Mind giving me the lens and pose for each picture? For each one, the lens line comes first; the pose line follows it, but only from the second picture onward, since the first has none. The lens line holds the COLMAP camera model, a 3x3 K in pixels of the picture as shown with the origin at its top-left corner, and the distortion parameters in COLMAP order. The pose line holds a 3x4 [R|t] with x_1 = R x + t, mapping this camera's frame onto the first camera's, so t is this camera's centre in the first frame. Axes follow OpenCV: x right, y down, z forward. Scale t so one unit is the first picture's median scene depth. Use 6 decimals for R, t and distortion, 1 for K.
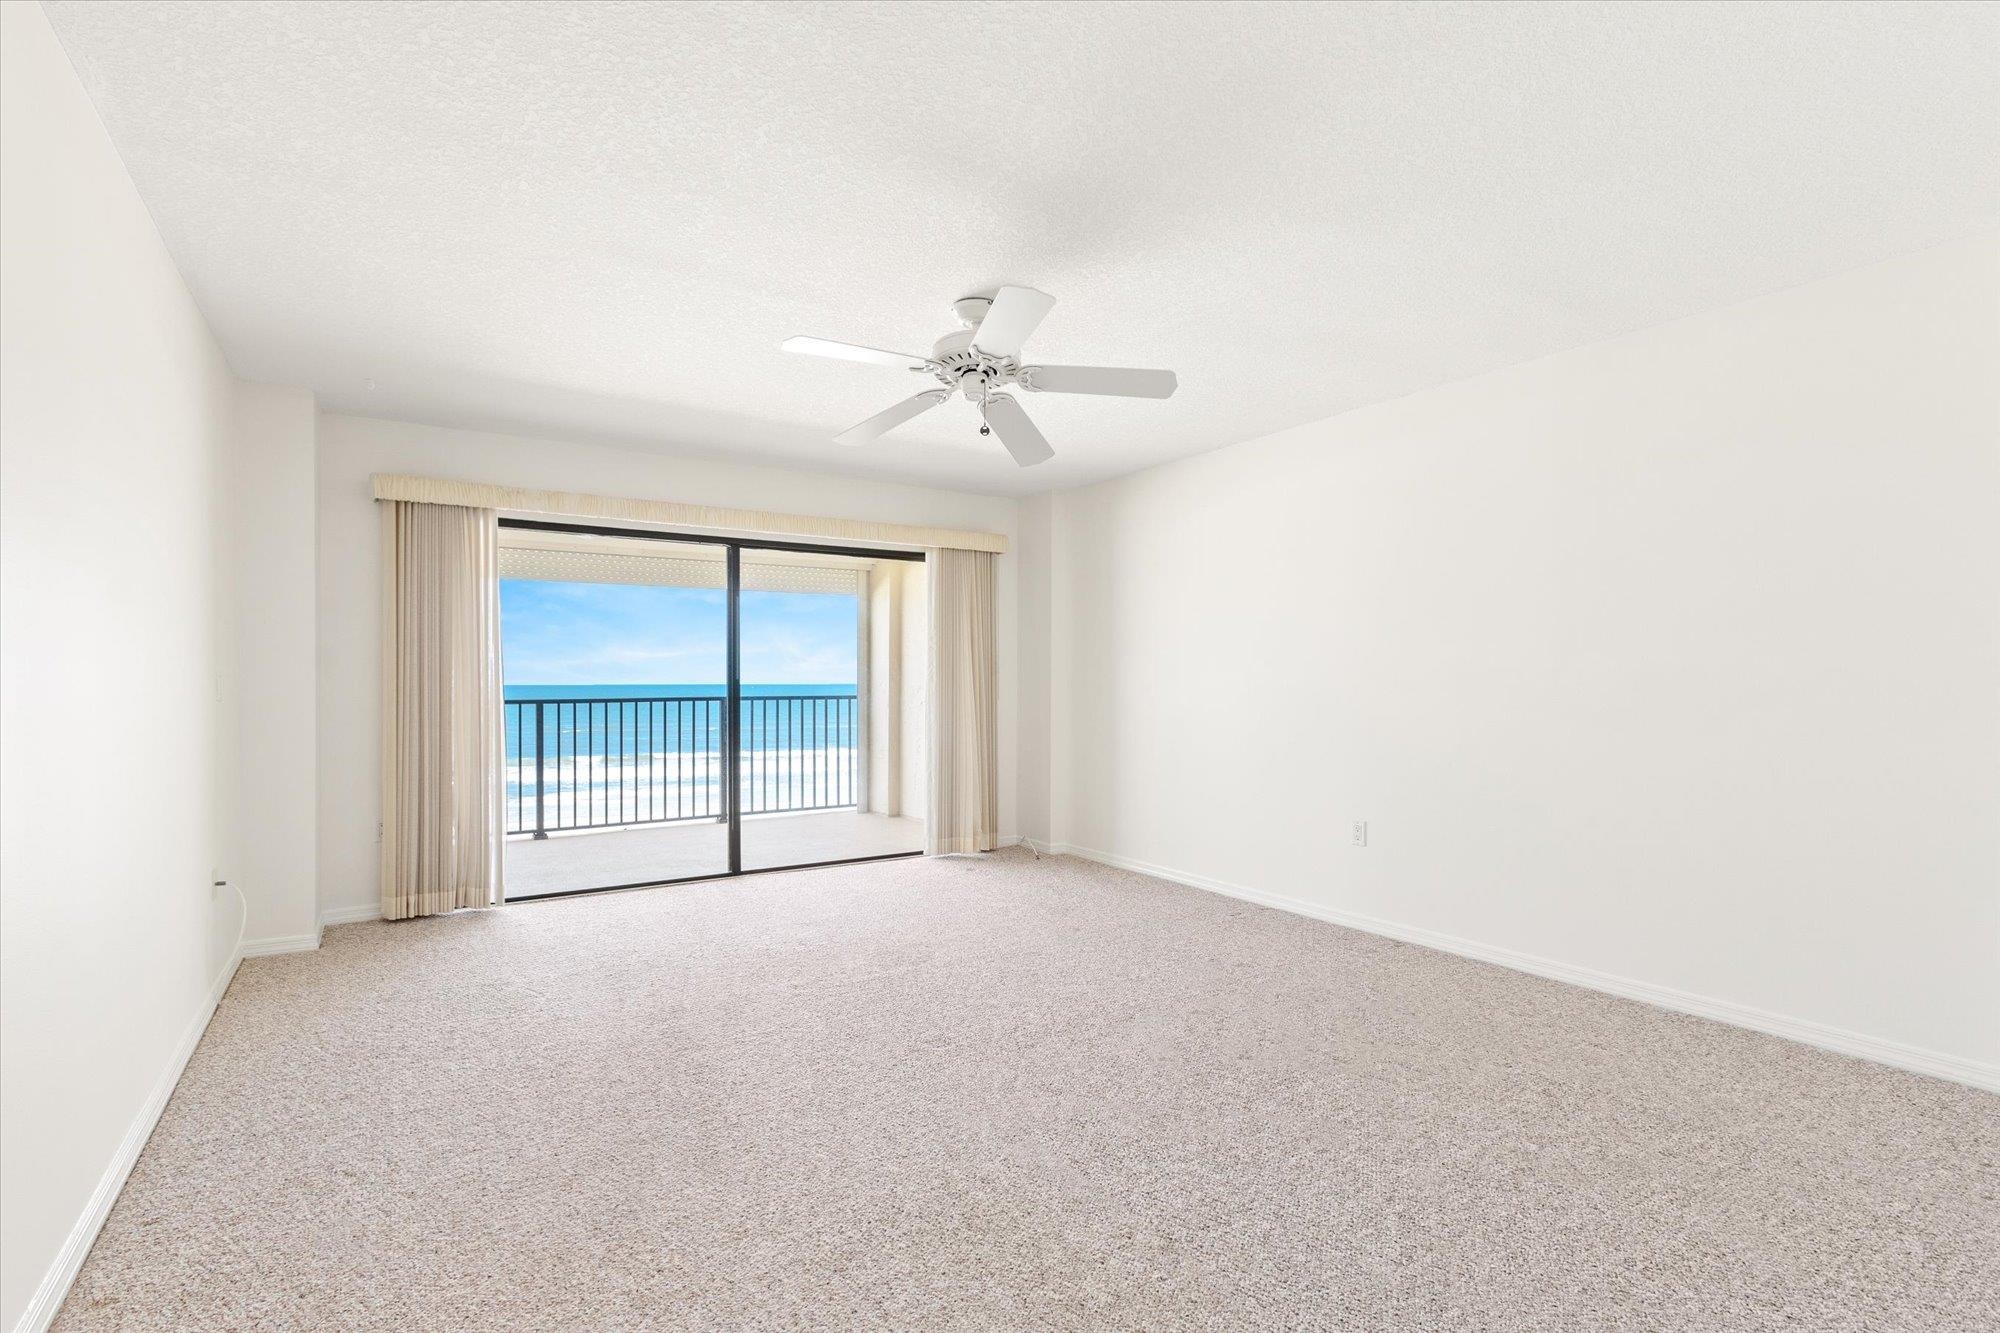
lens RADIAL K [[934.0, 0, 987.4], [0, 934.0, 677.5], [0, 0, 1]] dist [0.004623, -0.001775]
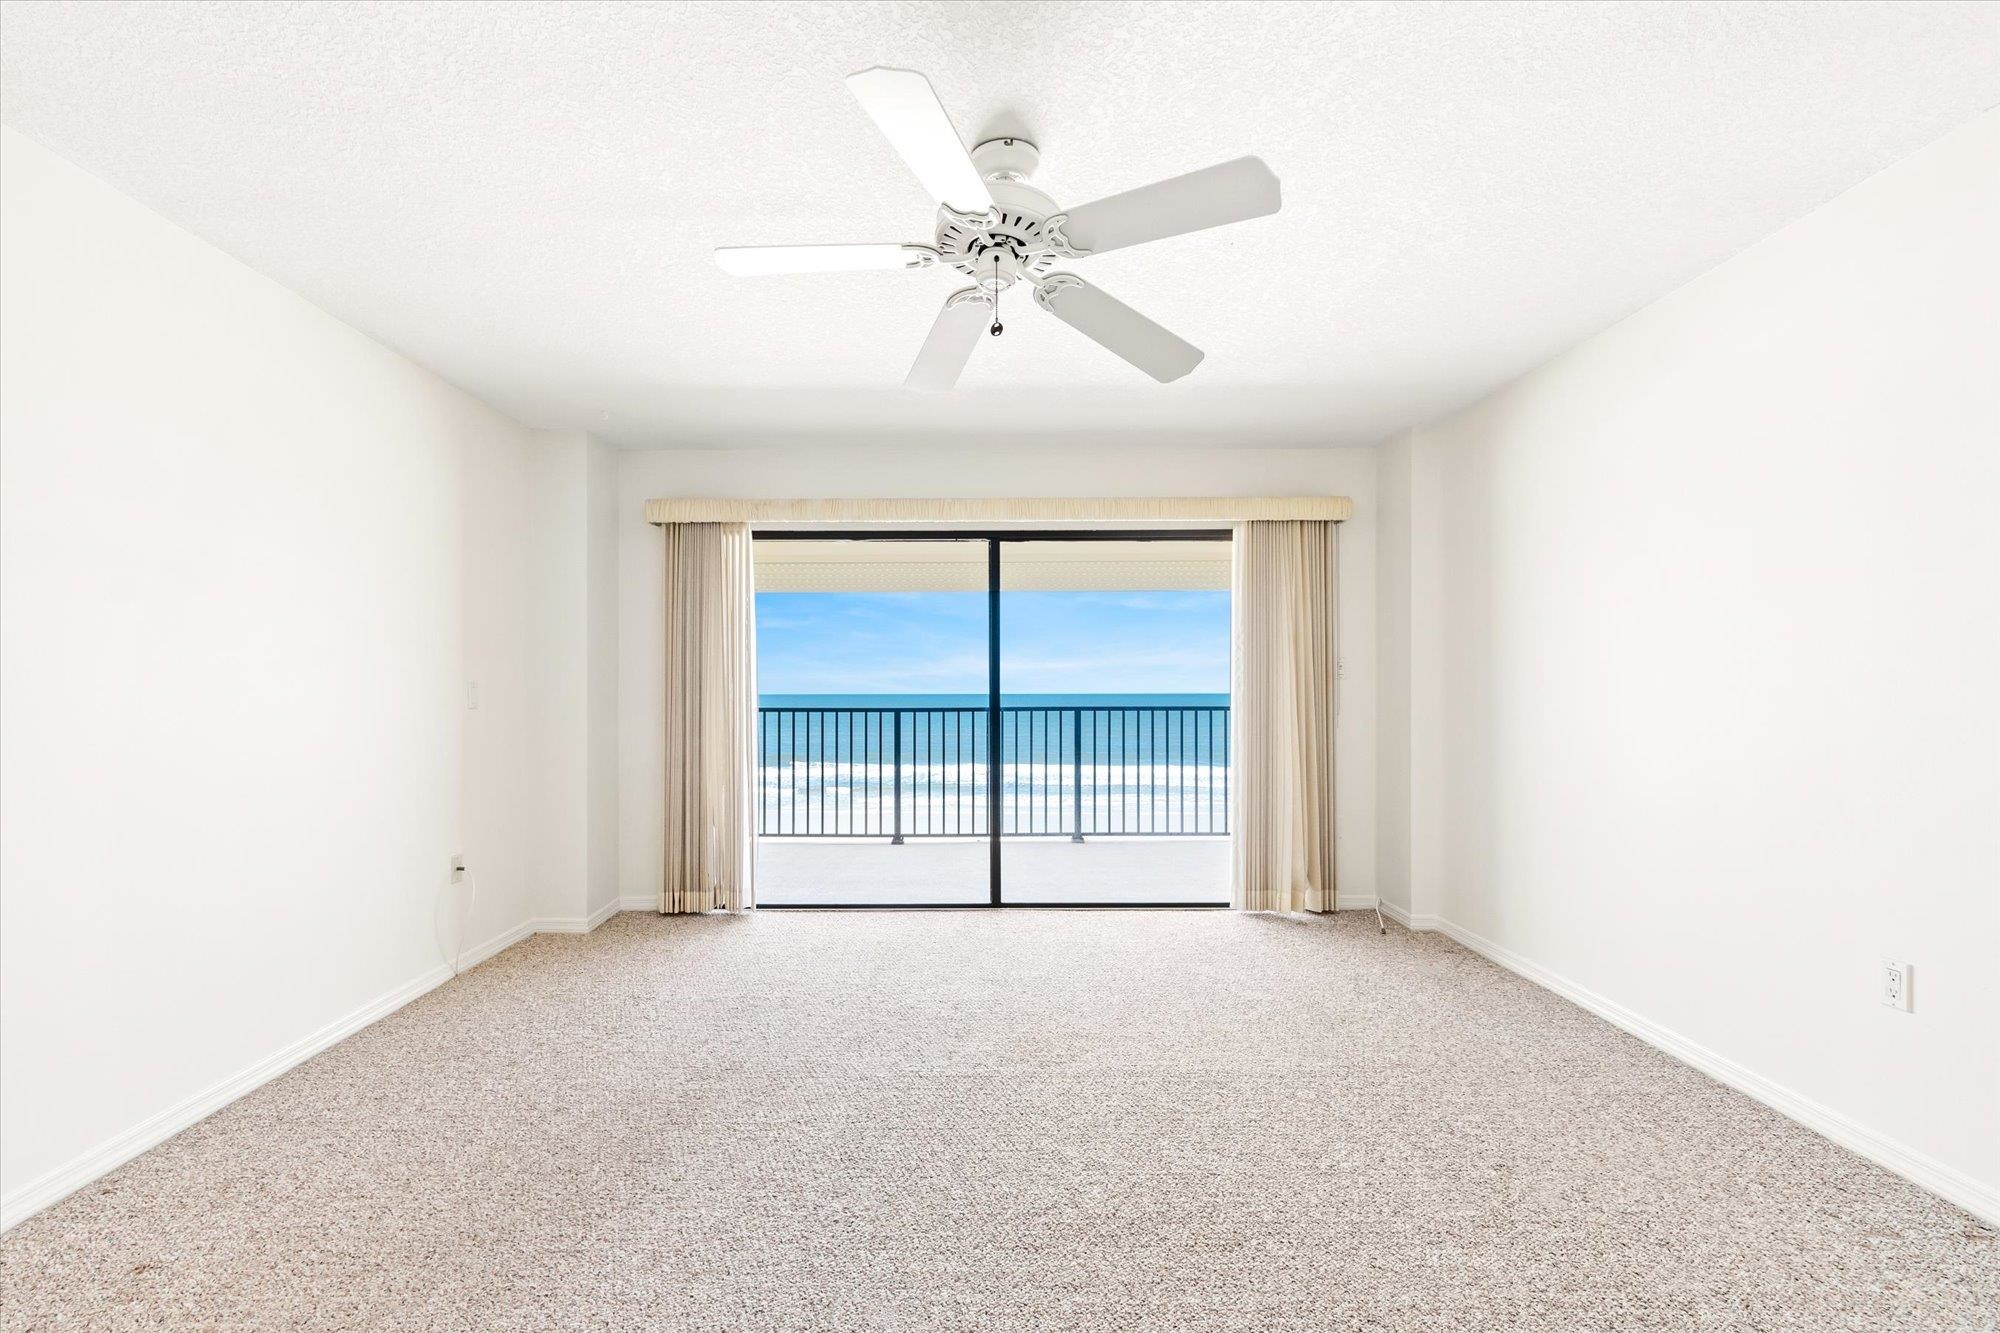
lens RADIAL K [[934.0, 0, 988.6], [0, 934.0, 672.7], [0, 0, 1]] dist [0.004623, -0.001775]
pose [[0.841910, -0.011670, -0.539491, 0.223607], [0.003842, 0.999870, -0.015634, 0.001405], [0.539604, 0.011089, 0.841846, 0.255259]]
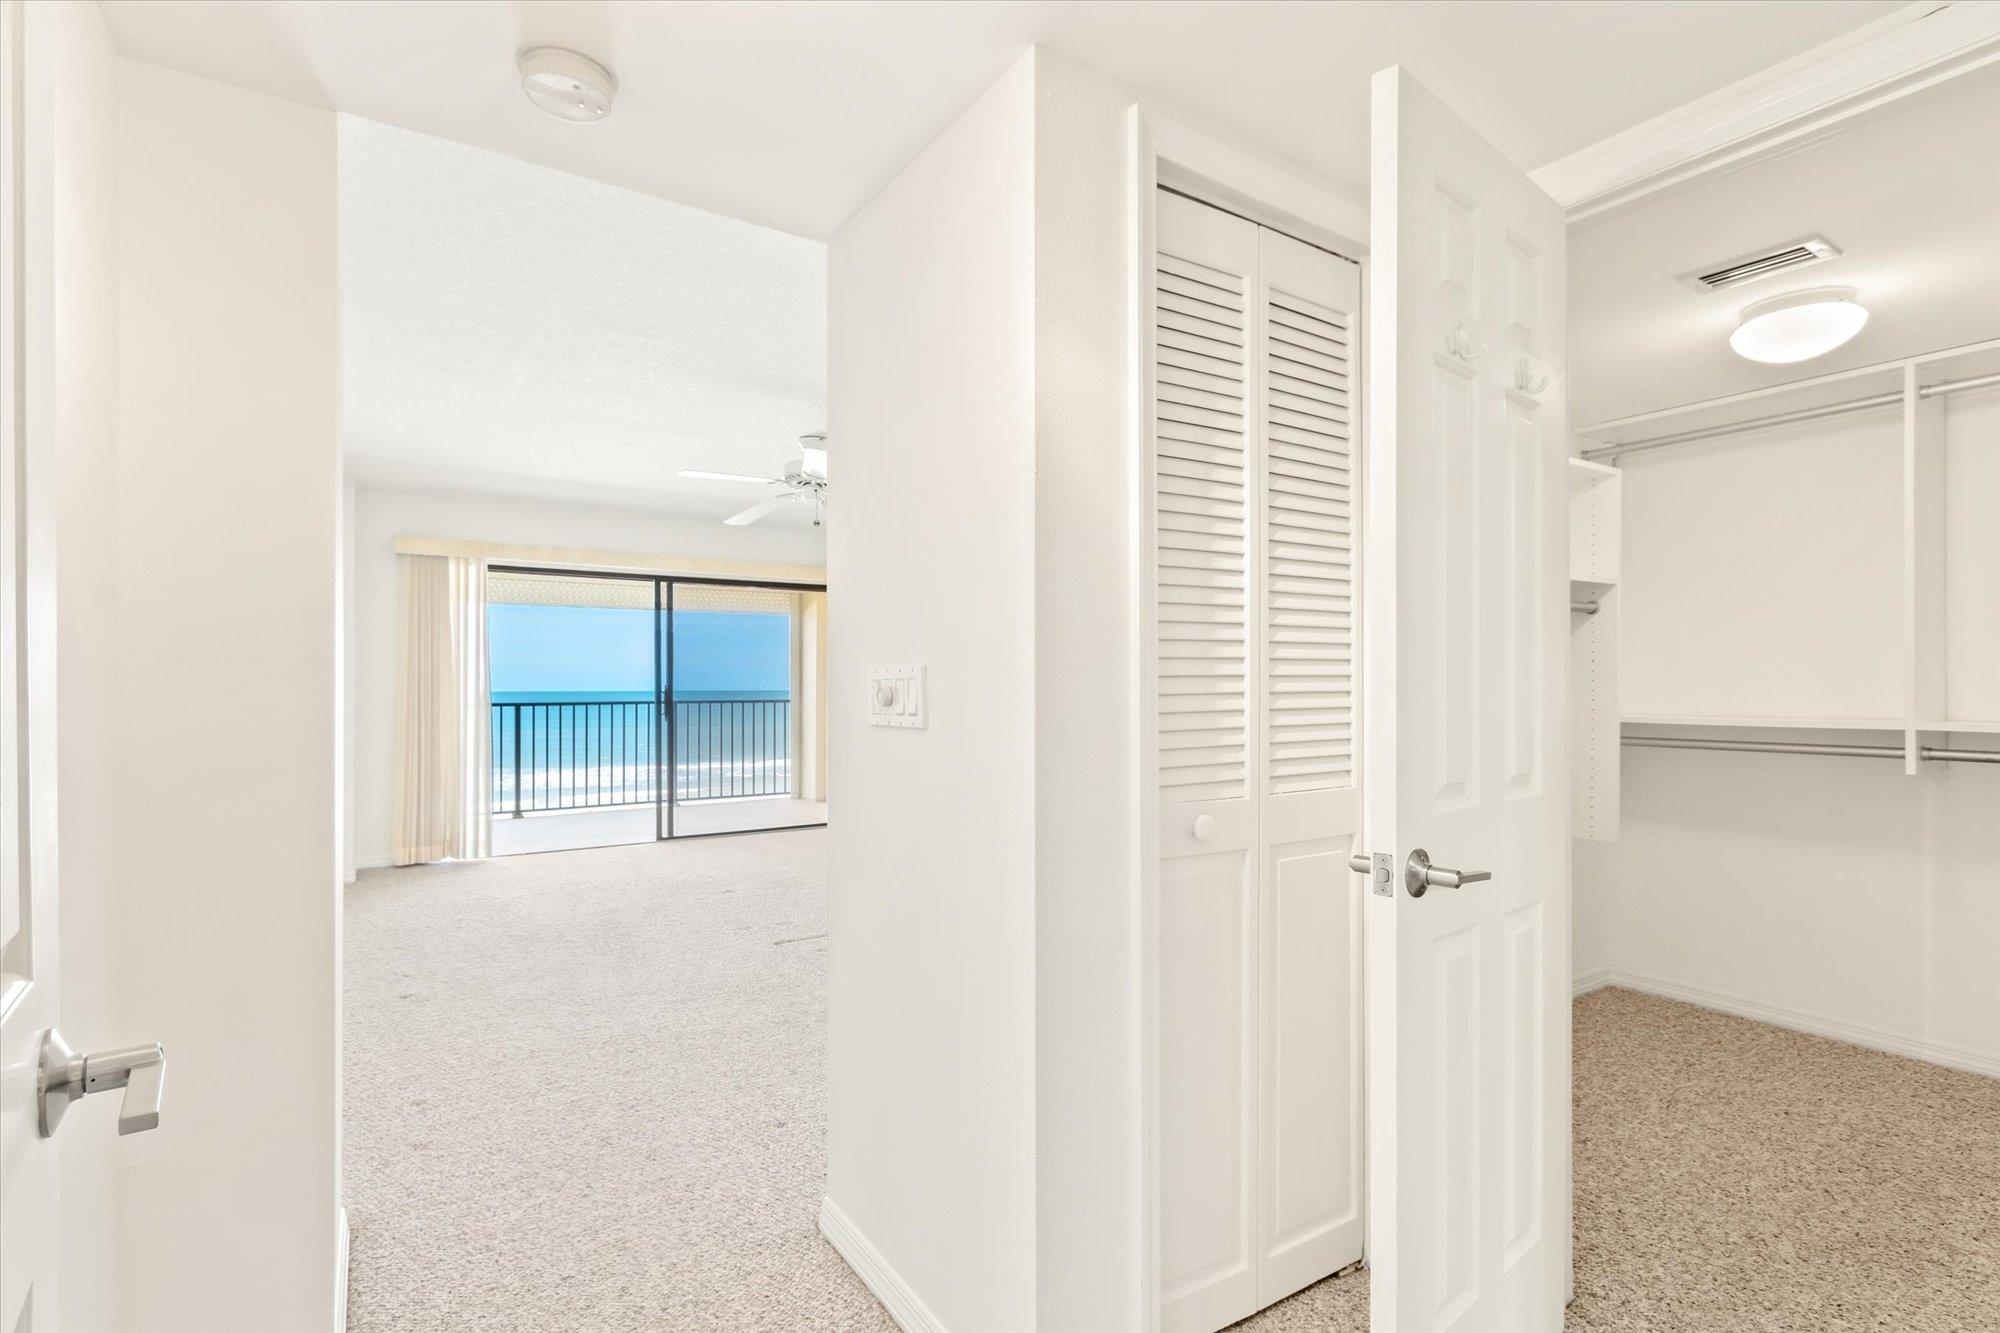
lens RADIAL K [[934.0, 0, 996.0], [0, 934.0, 676.5], [0, 0, 1]] dist [0.004623, -0.001775]
pose [[0.999620, -0.000391, 0.027577, 0.150727], [0.000591, 0.999973, -0.007260, -0.002366], [-0.027574, 0.007273, 0.999593, -0.321863]]
